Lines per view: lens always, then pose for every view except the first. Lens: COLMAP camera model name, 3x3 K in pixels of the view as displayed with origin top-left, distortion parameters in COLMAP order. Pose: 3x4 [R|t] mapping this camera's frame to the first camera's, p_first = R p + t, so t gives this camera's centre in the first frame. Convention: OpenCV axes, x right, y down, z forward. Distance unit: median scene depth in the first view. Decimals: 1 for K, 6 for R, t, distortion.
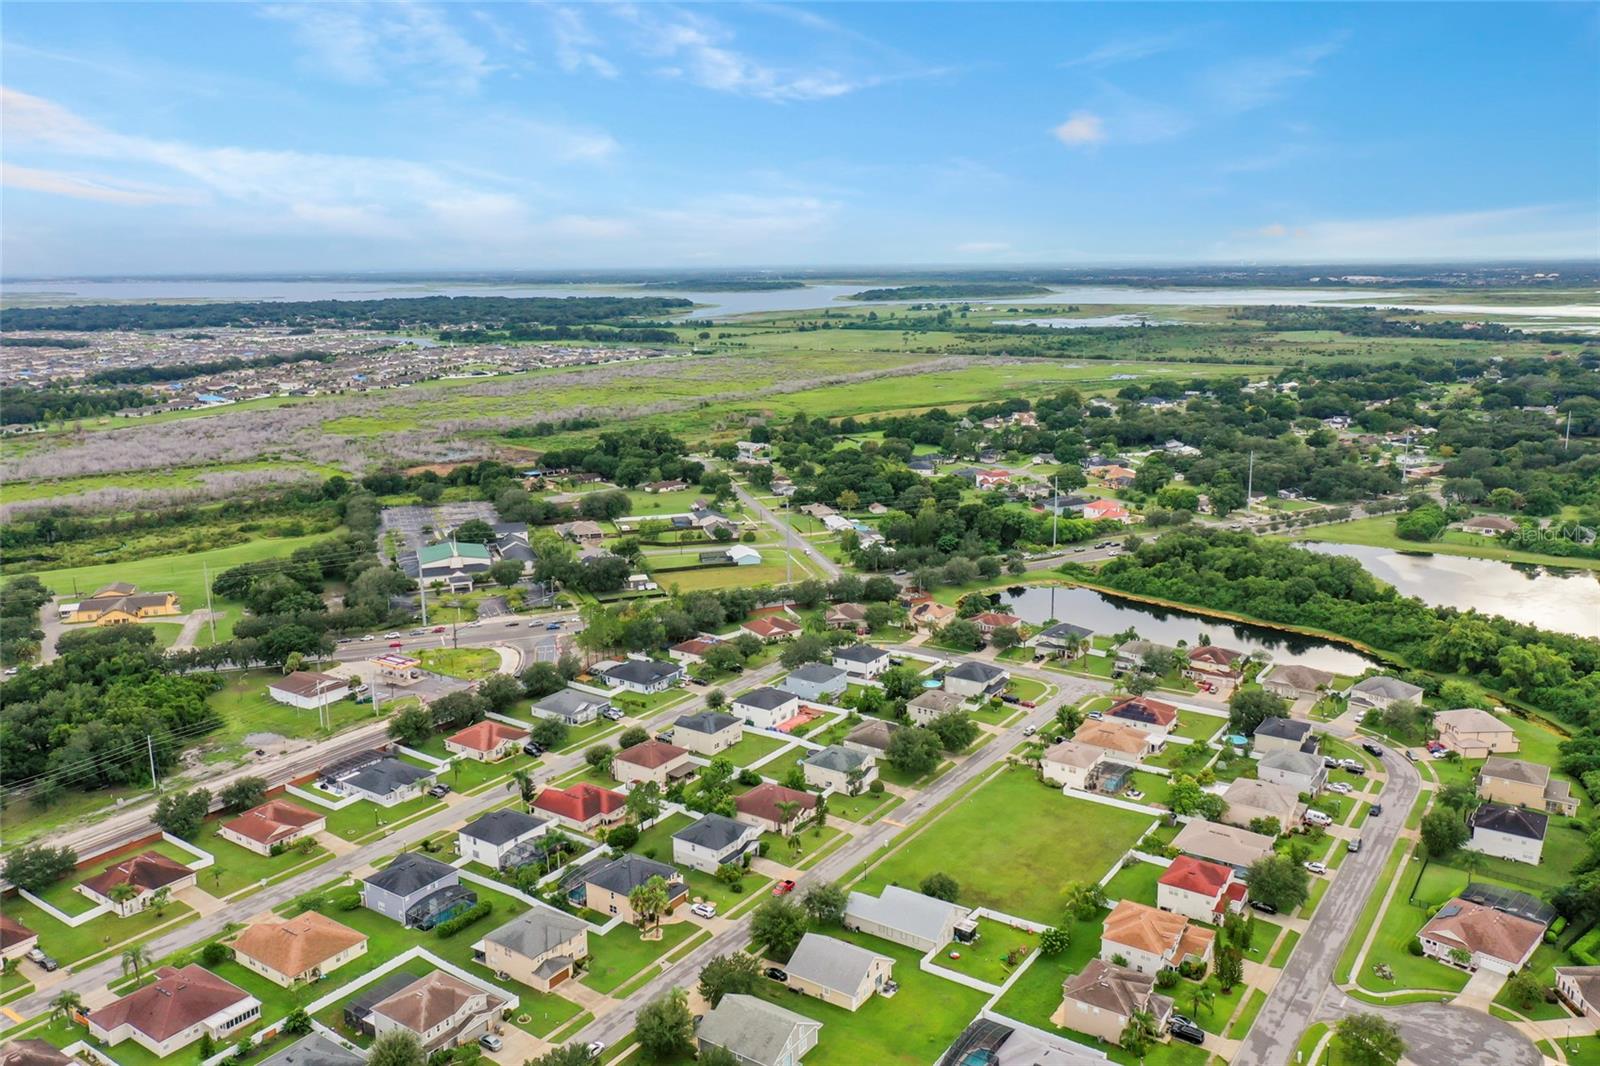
lens RADIAL K [[1232.8, 0, 800.0], [0, 1232.8, 533.0], [0, 0, 1]] dist [-0.001210, -0.001607]
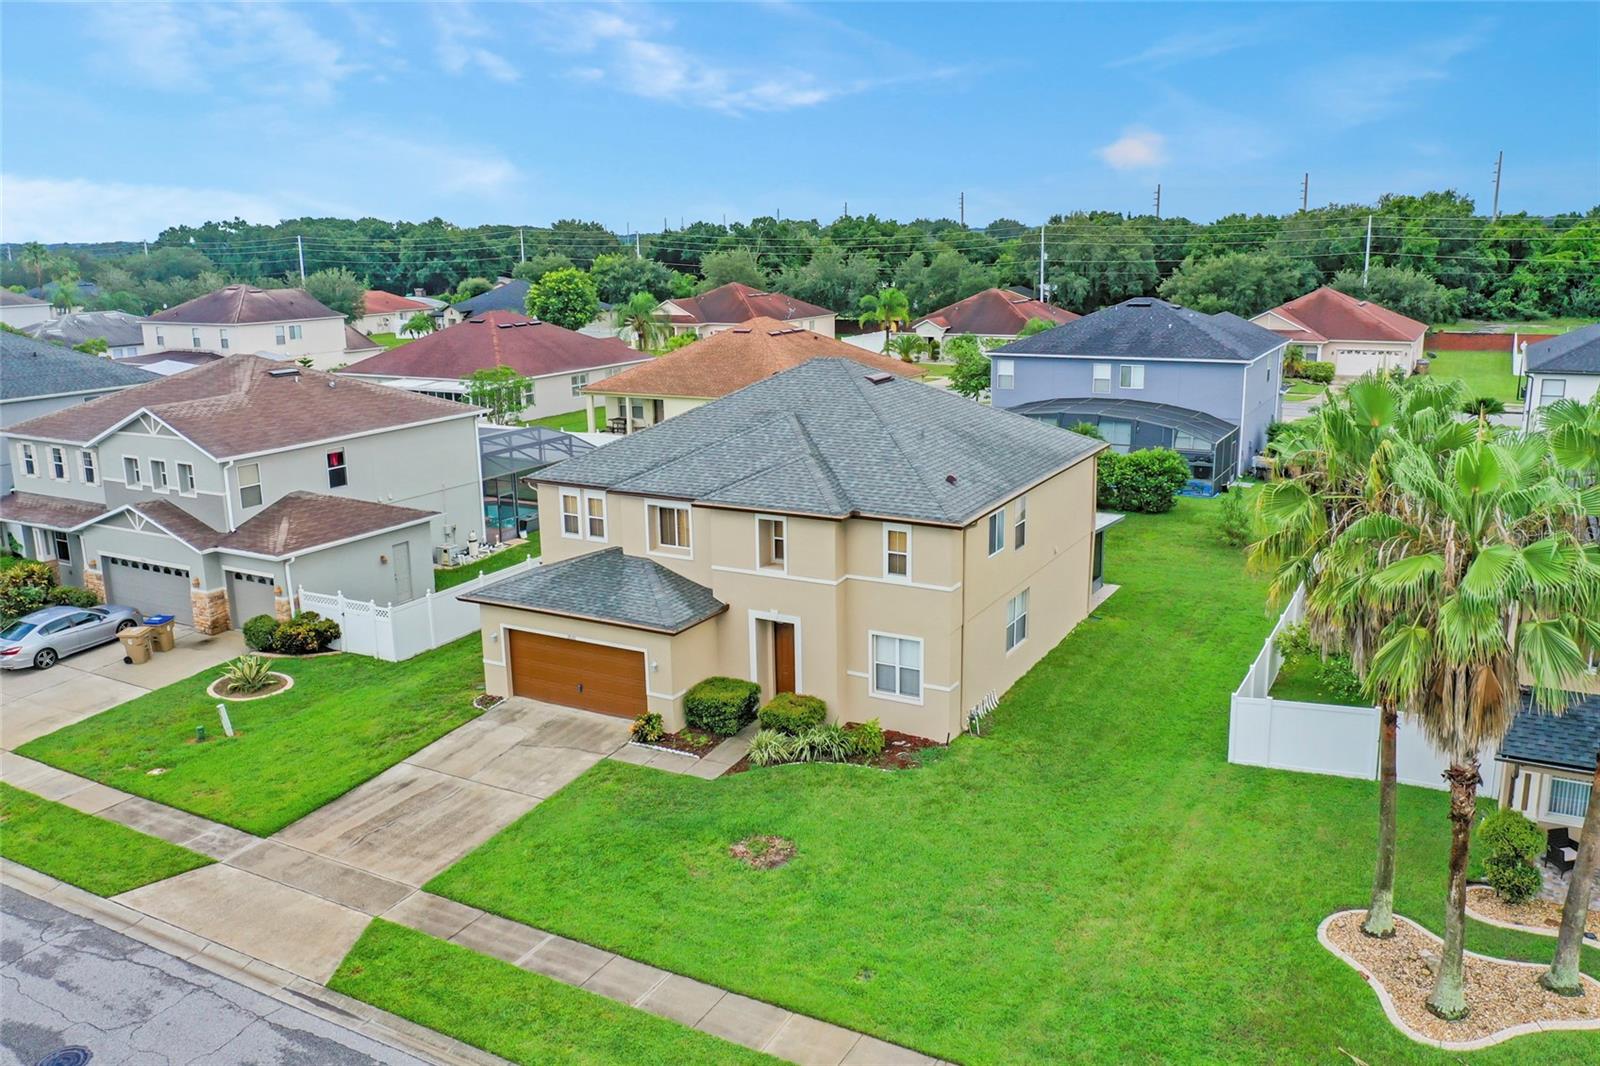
lens RADIAL K [[1232.8, 0, 800.0], [0, 1232.8, 533.0], [0, 0, 1]] dist [-0.001210, -0.001607]
pose [[0.086143, 0.235071, -0.968153, -0.043543], [-0.189363, 0.957914, 0.215737, 0.298805], [0.978121, 0.164748, 0.127031, 0.986393]]
